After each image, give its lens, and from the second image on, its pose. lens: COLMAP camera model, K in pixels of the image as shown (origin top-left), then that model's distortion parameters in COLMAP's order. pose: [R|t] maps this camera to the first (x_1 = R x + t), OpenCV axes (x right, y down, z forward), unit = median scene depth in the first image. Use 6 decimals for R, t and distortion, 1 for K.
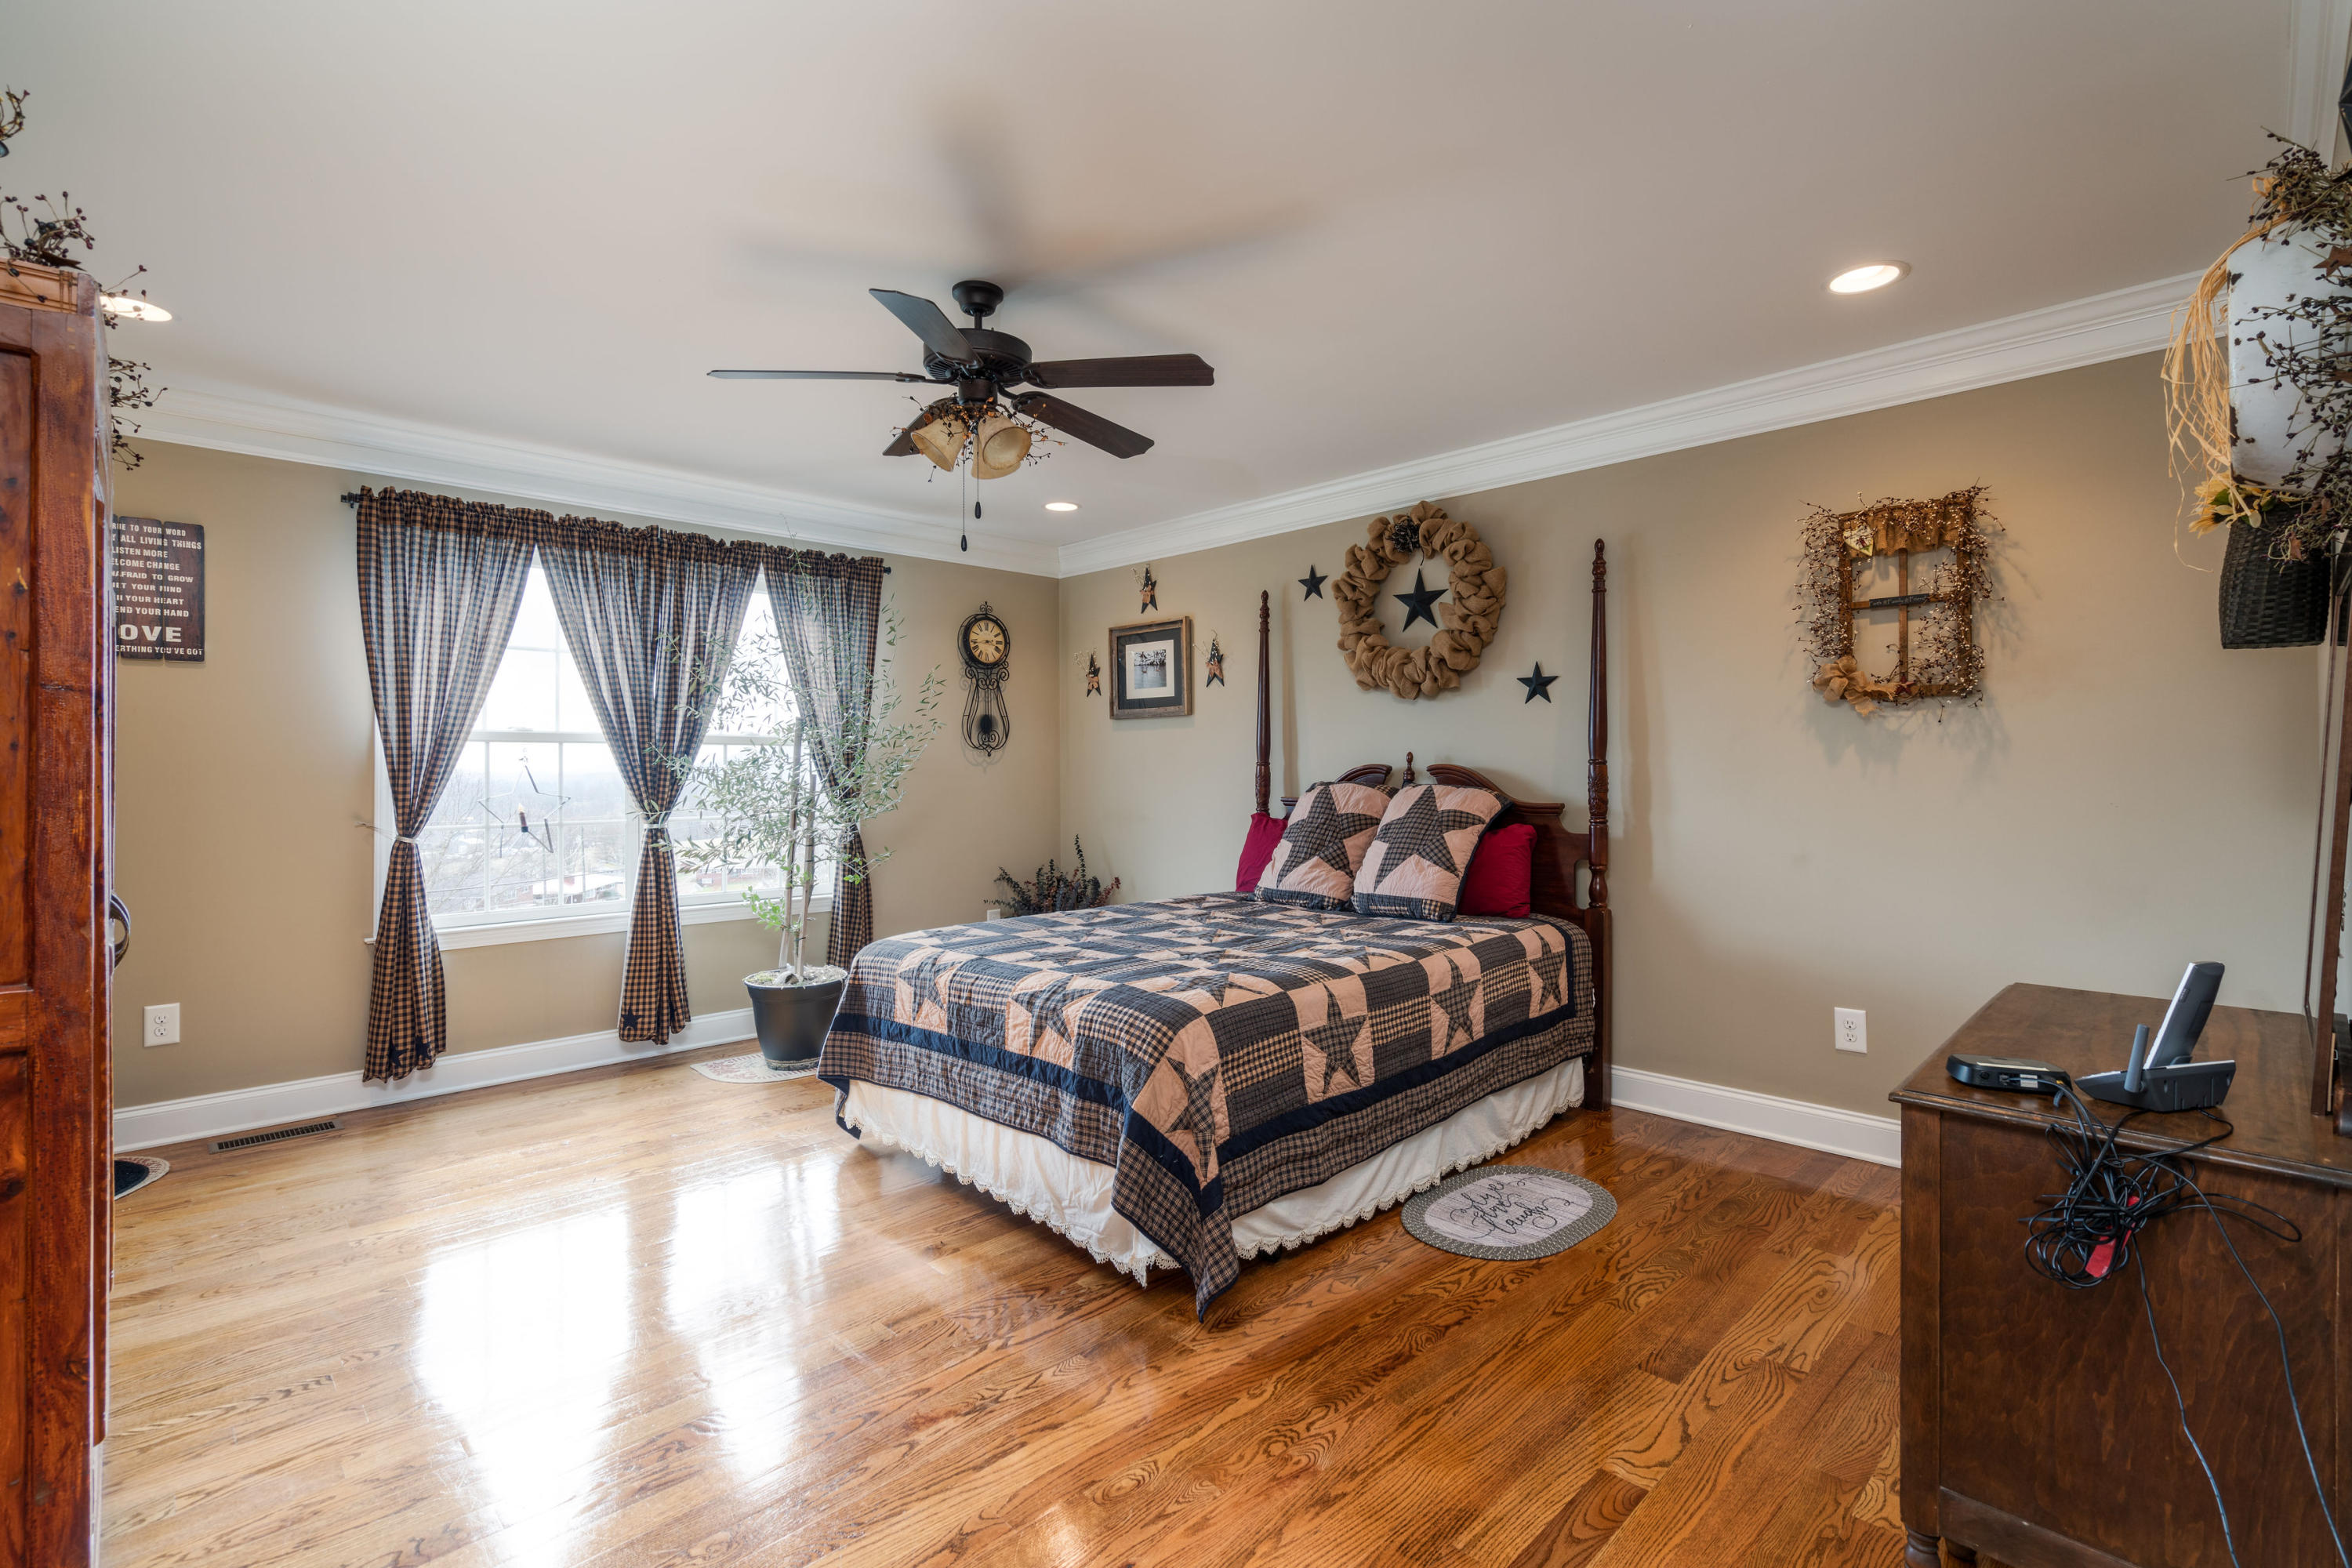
lens RADIAL K [[1073.5, 0, 1179.0], [0, 1073.5, 765.4], [0, 0, 1]] dist [-0.001245, 0.000132]
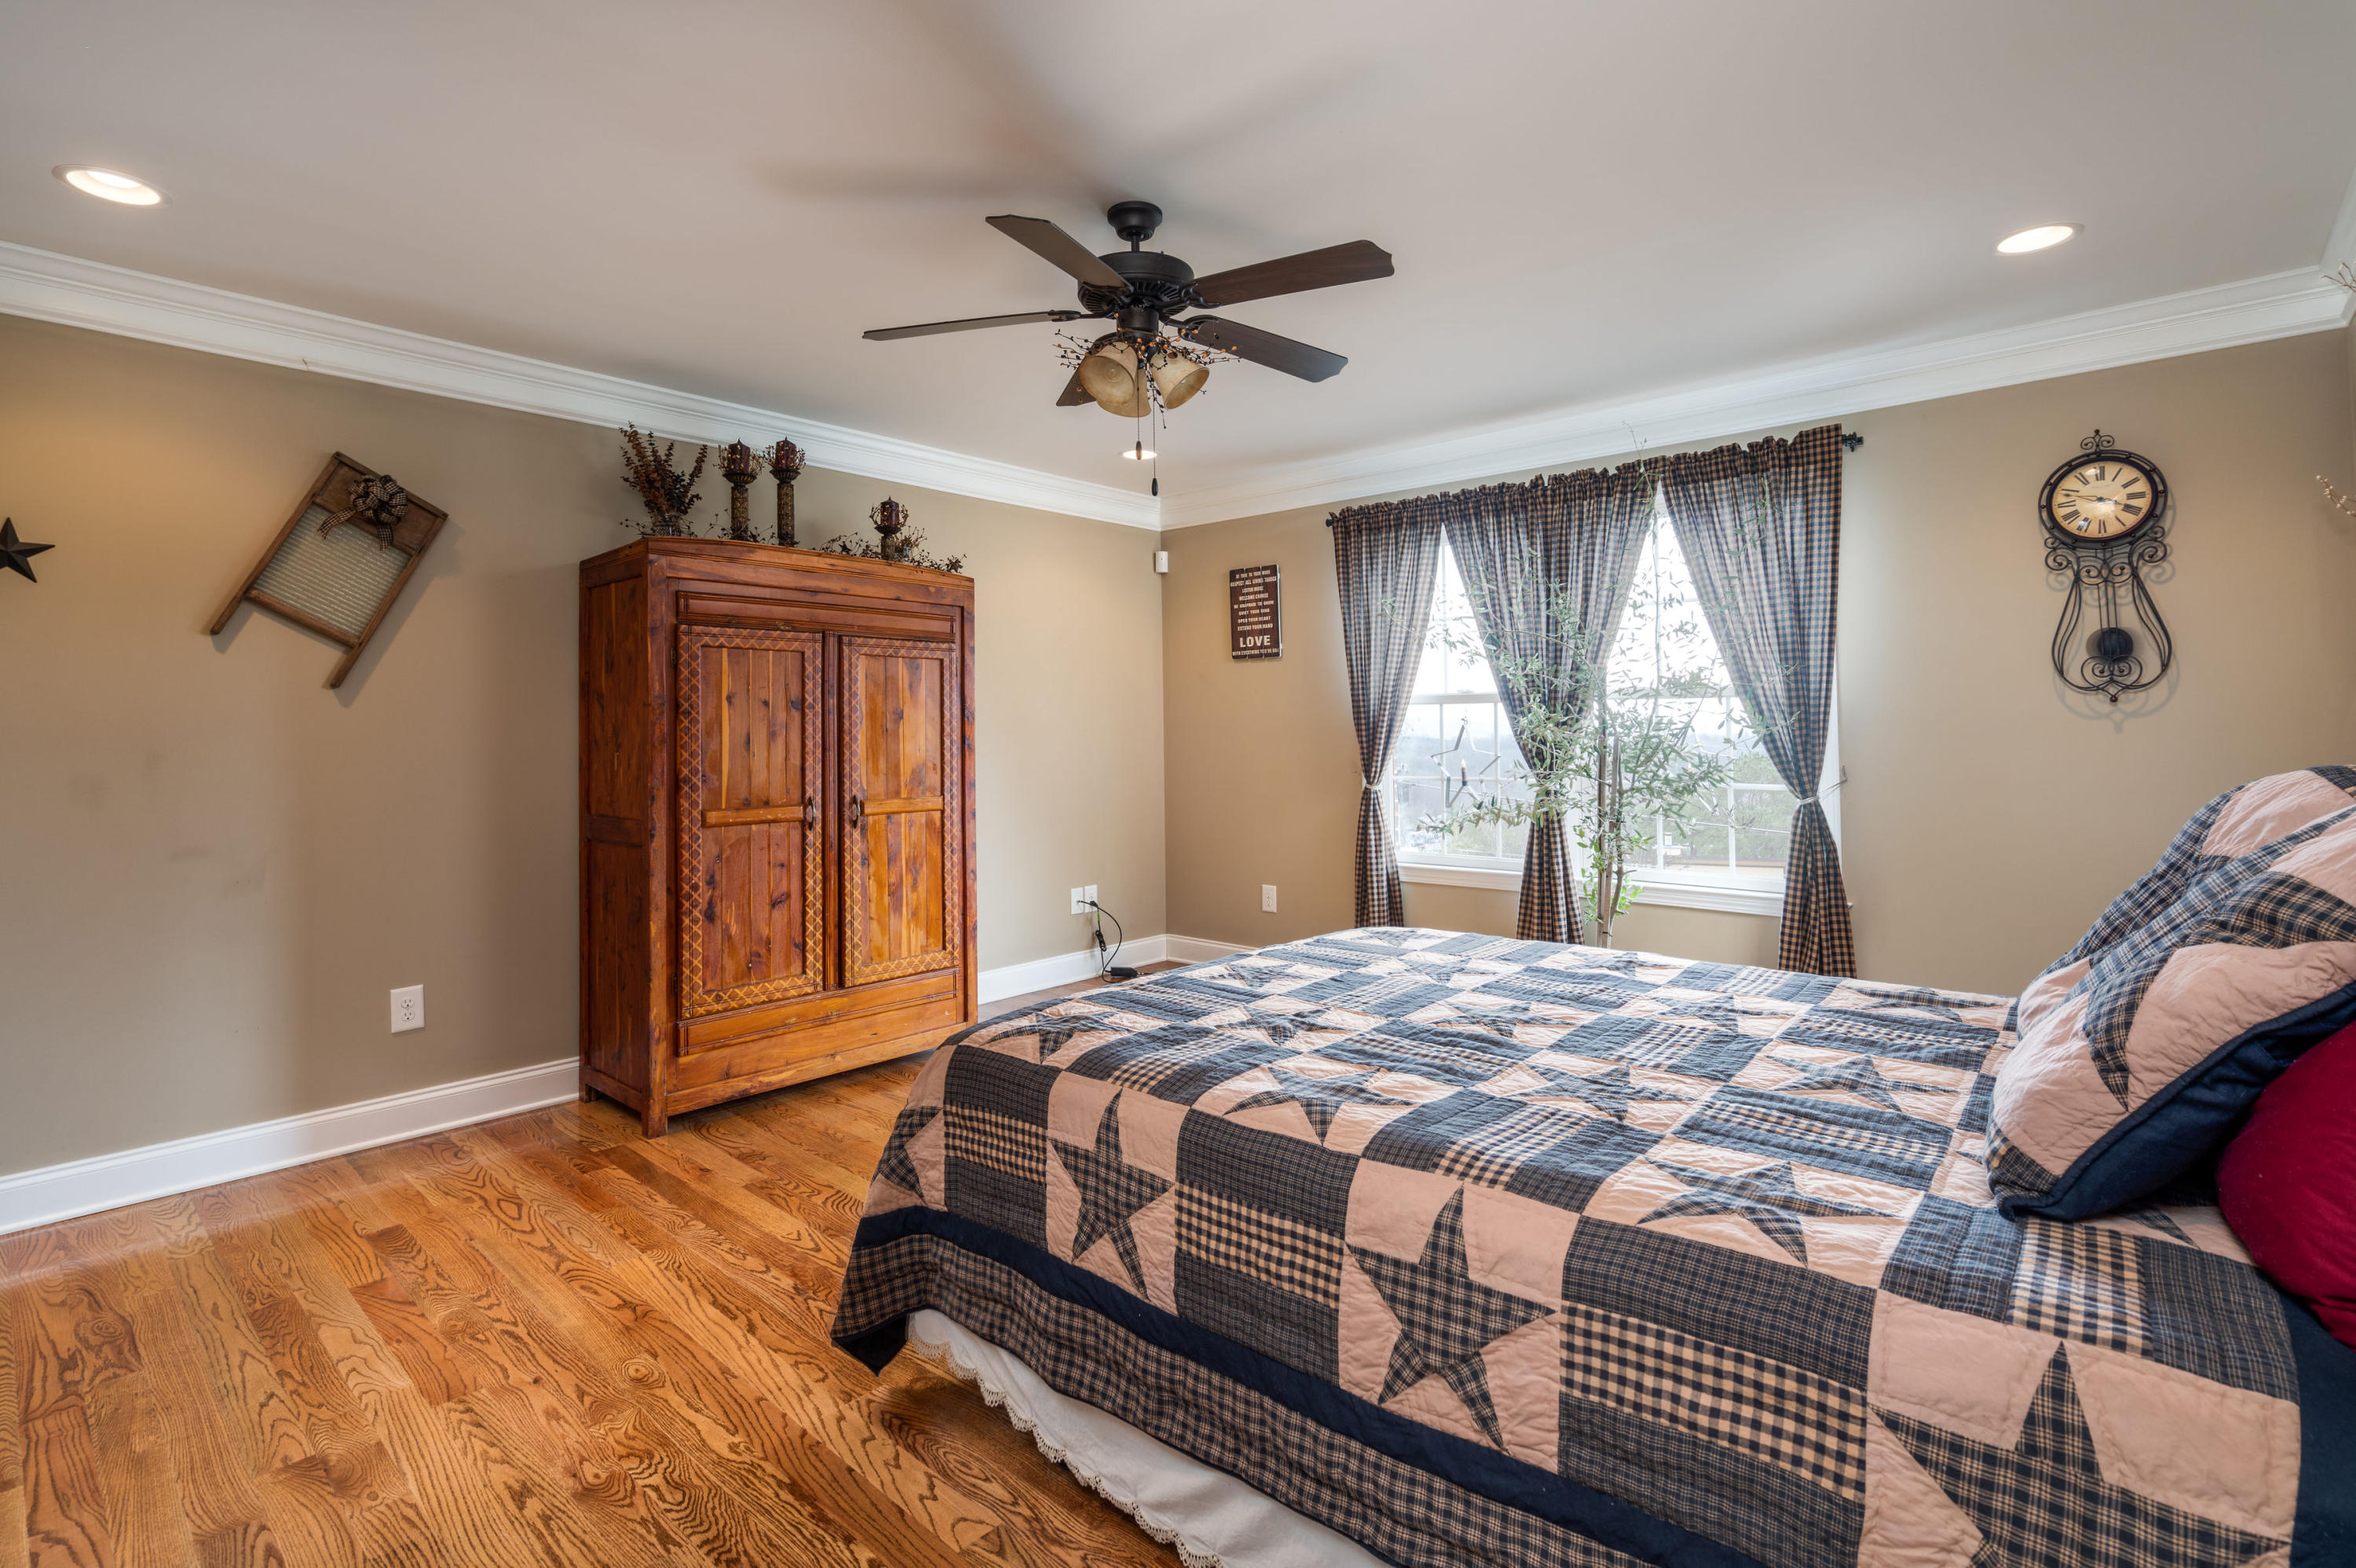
lens RADIAL K [[1160.2, 0, 1273.8], [0, 1160.2, 712.2], [0, 0, 1]] dist [0.000993, 0.000529]
pose [[0.060070, -0.011354, -0.998130, 0.571653], [0.010763, 0.999885, -0.010726, -0.002369], [0.998136, -0.010098, 0.060185, 0.748780]]
